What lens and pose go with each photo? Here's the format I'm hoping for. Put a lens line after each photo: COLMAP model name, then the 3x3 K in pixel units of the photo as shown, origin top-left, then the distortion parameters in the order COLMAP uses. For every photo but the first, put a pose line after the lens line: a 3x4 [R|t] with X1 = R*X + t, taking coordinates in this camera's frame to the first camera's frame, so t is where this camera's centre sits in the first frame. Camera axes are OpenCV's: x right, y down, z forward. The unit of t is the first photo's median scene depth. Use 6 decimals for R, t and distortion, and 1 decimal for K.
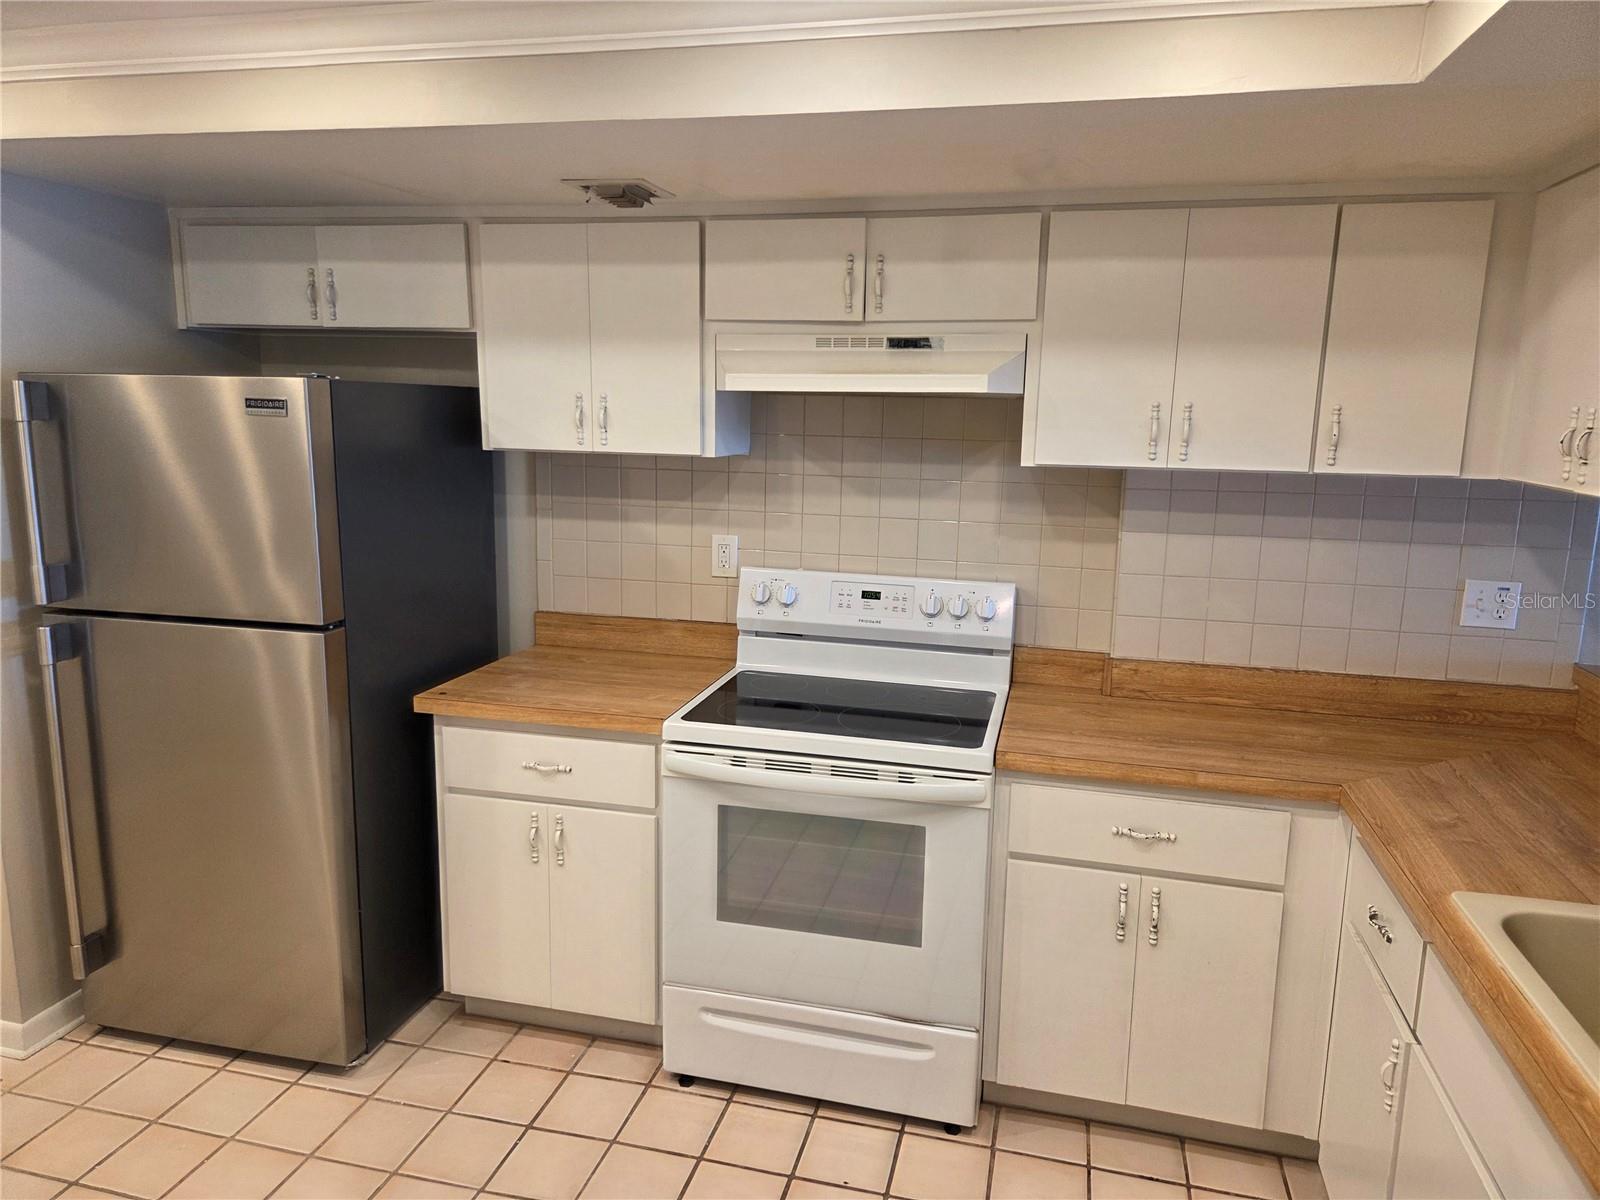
lens RADIAL K [[1071.6, 0, 812.6], [0, 1071.6, 598.7], [0, 0, 1]] dist [0.074625, -0.056578]
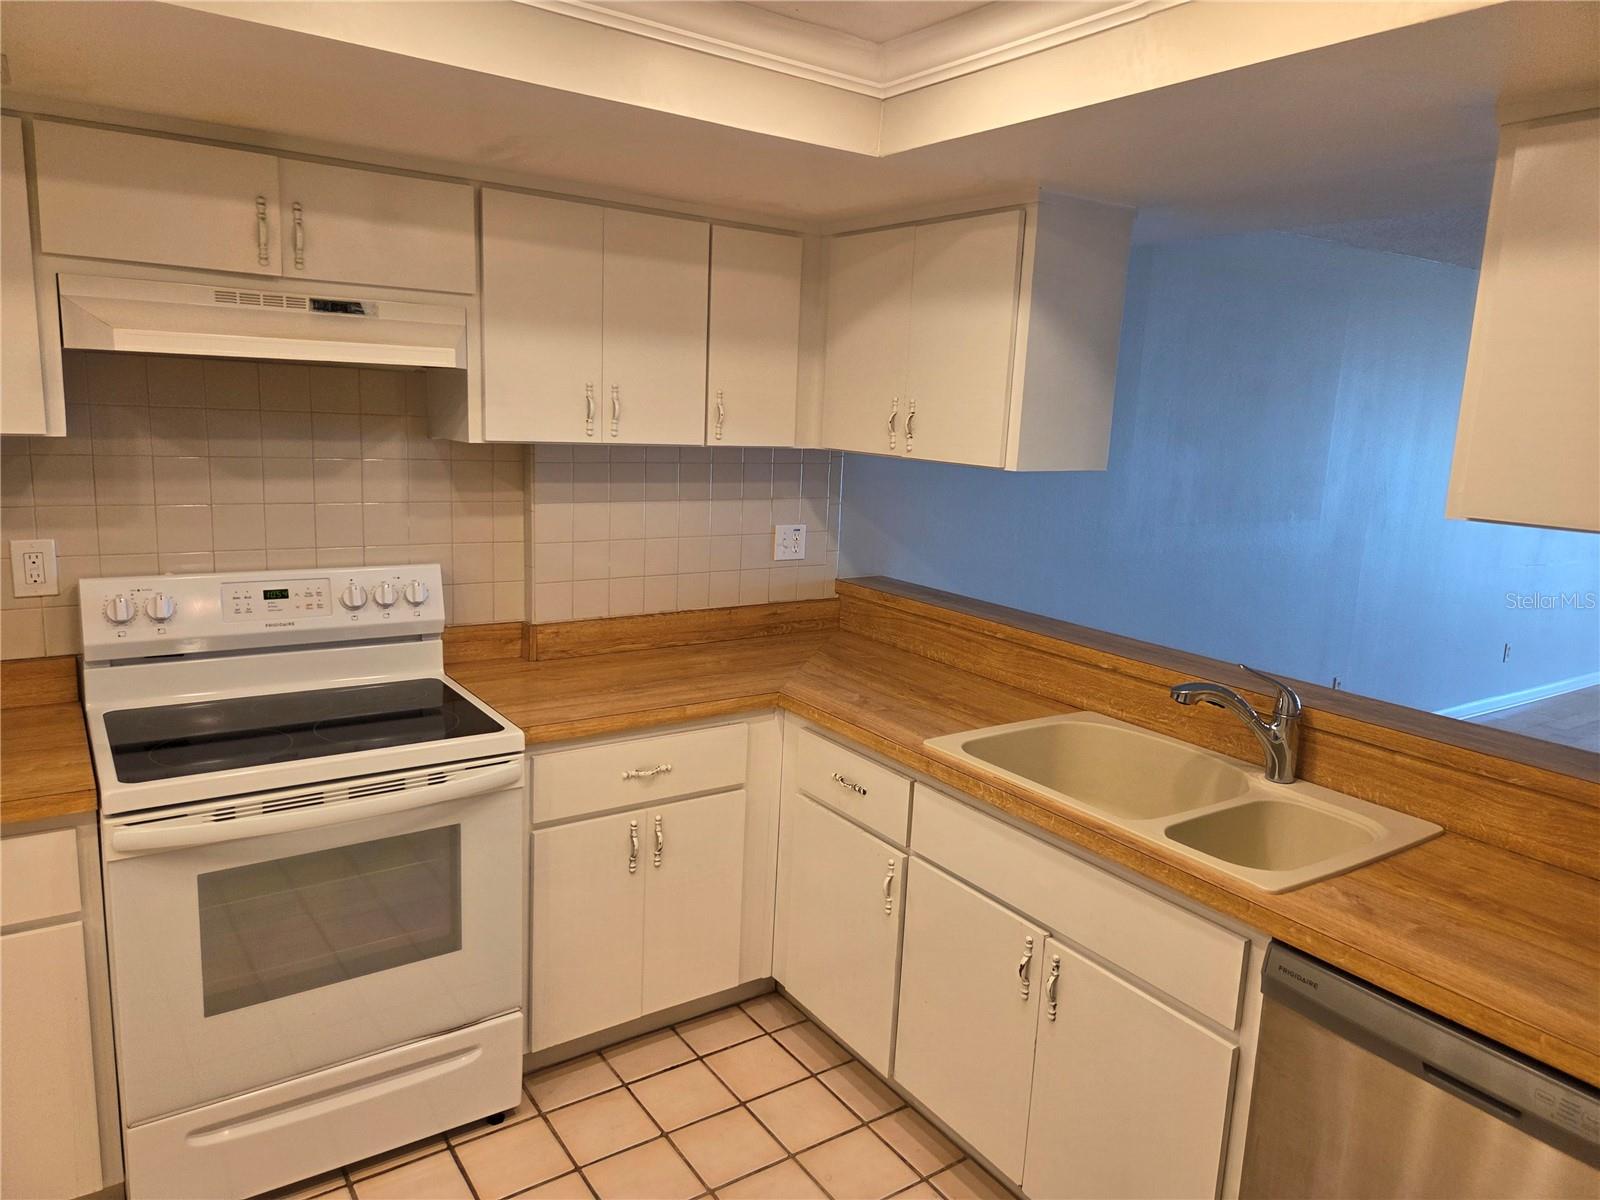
lens RADIAL K [[1071.6, 0, 794.3], [0, 1071.6, 590.9], [0, 0, 1]] dist [0.074625, -0.056578]
pose [[0.666920, -0.121953, 0.735081, -0.361064], [0.104592, 0.992070, 0.069694, -0.027383], [-0.737752, 0.030403, 0.674387, 0.121842]]
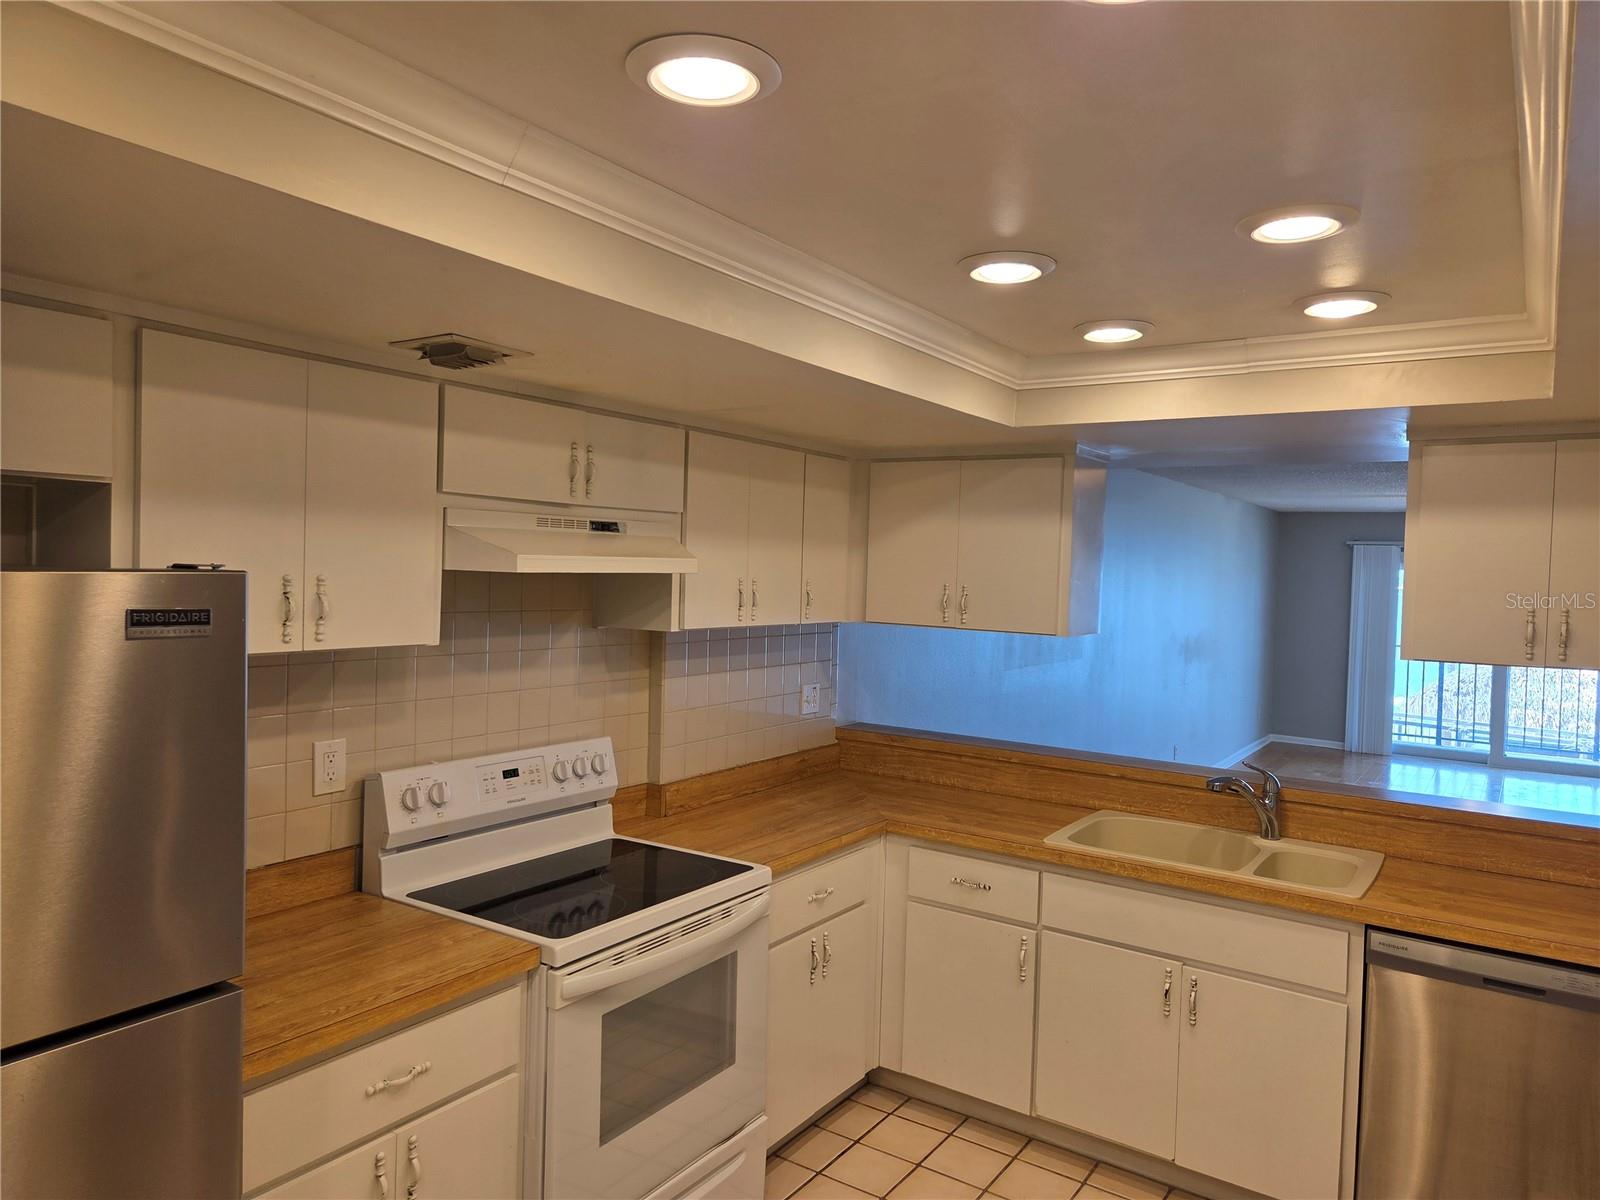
lens RADIAL K [[1071.6, 0, 810.3], [0, 1071.6, 604.0], [0, 0, 1]] dist [0.074625, -0.056578]
pose [[0.342328, -0.043420, 0.938577, -0.885843], [0.146482, 0.989184, -0.007665, -0.125401], [-0.928092, 0.140108, 0.344986, 0.459544]]
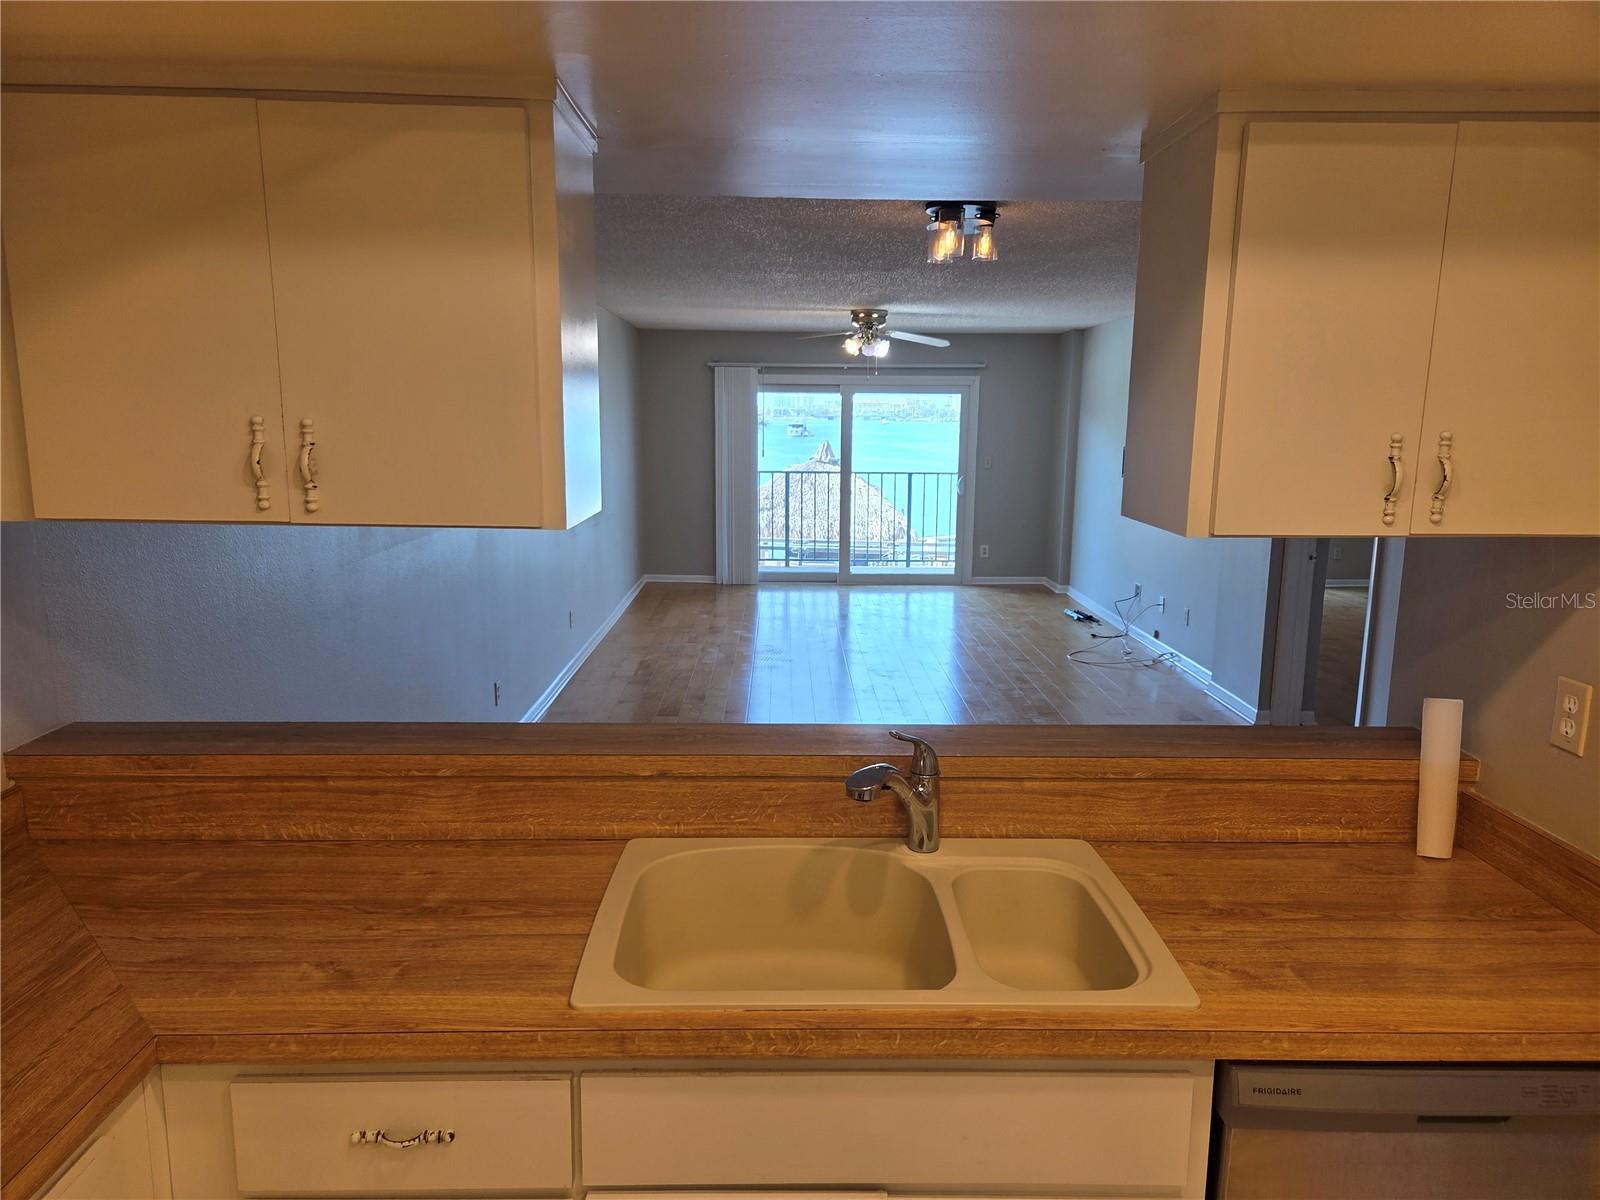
lens RADIAL K [[1071.6, 0, 806.4], [0, 1071.6, 599.8], [0, 0, 1]] dist [0.074625, -0.056578]
pose [[-0.258241, -0.190834, 0.947045, -0.129892], [0.157994, 0.958755, 0.236276, -0.134429], [-0.953074, 0.210644, -0.217439, 0.646427]]
